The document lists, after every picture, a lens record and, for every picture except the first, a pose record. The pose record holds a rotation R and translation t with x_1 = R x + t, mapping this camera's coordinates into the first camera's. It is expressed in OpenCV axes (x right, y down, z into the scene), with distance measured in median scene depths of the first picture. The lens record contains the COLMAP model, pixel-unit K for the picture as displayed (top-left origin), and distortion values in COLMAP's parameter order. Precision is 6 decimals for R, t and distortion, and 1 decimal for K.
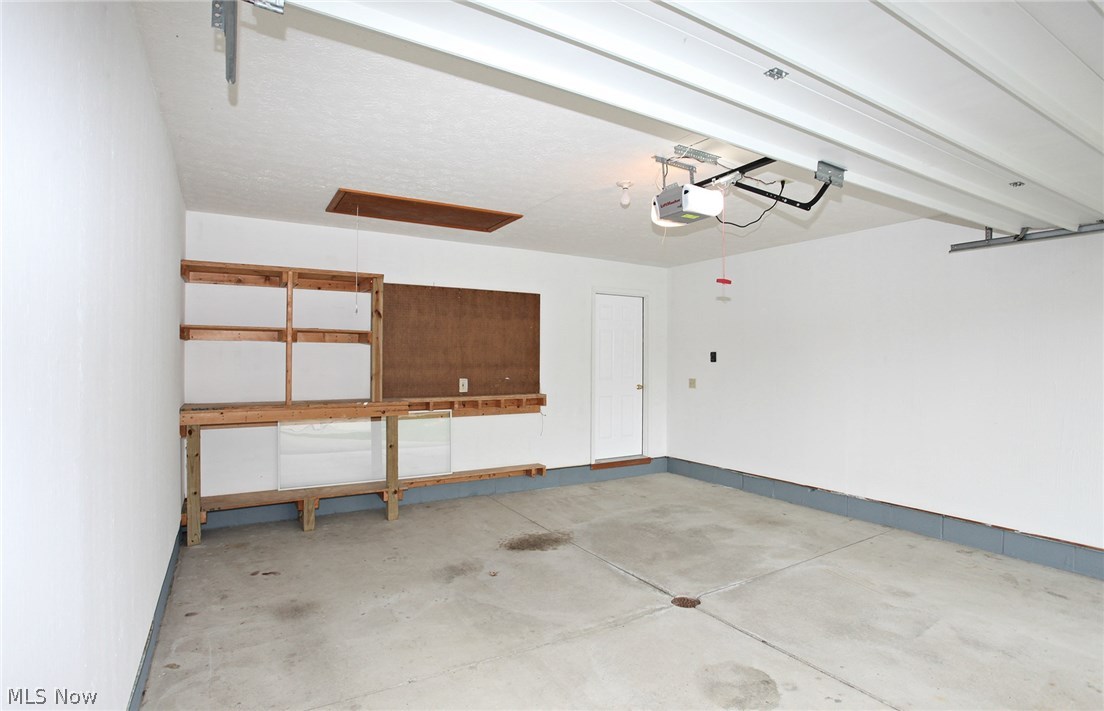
lens RADIAL K [[548.9, 0, 552.0], [0, 548.9, 355.5], [0, 0, 1]] dist [-0.056781, 0.000610]
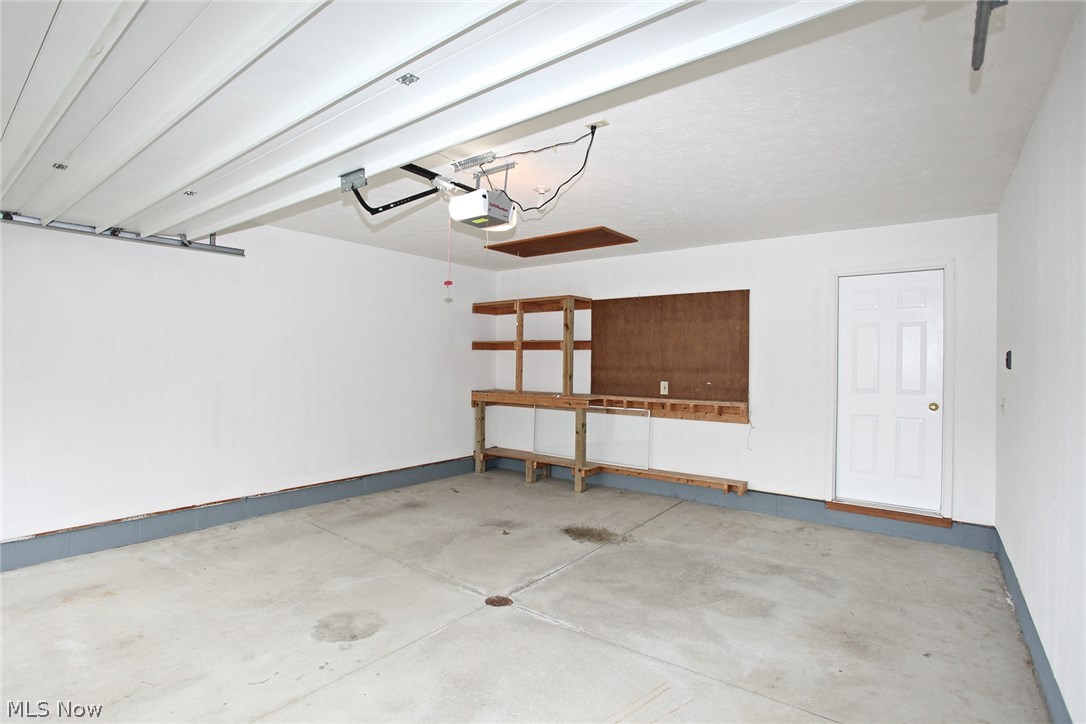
lens RADIAL K [[528.5, 0, 543.0], [0, 528.5, 362.0], [0, 0, 1]] dist [-0.092625, 0.052413]
pose [[0.361447, 0.000000, -0.932393, 0.795245], [-0.003069, 0.999995, -0.001189, 0.008131], [0.932388, 0.003291, 0.361445, 0.491294]]
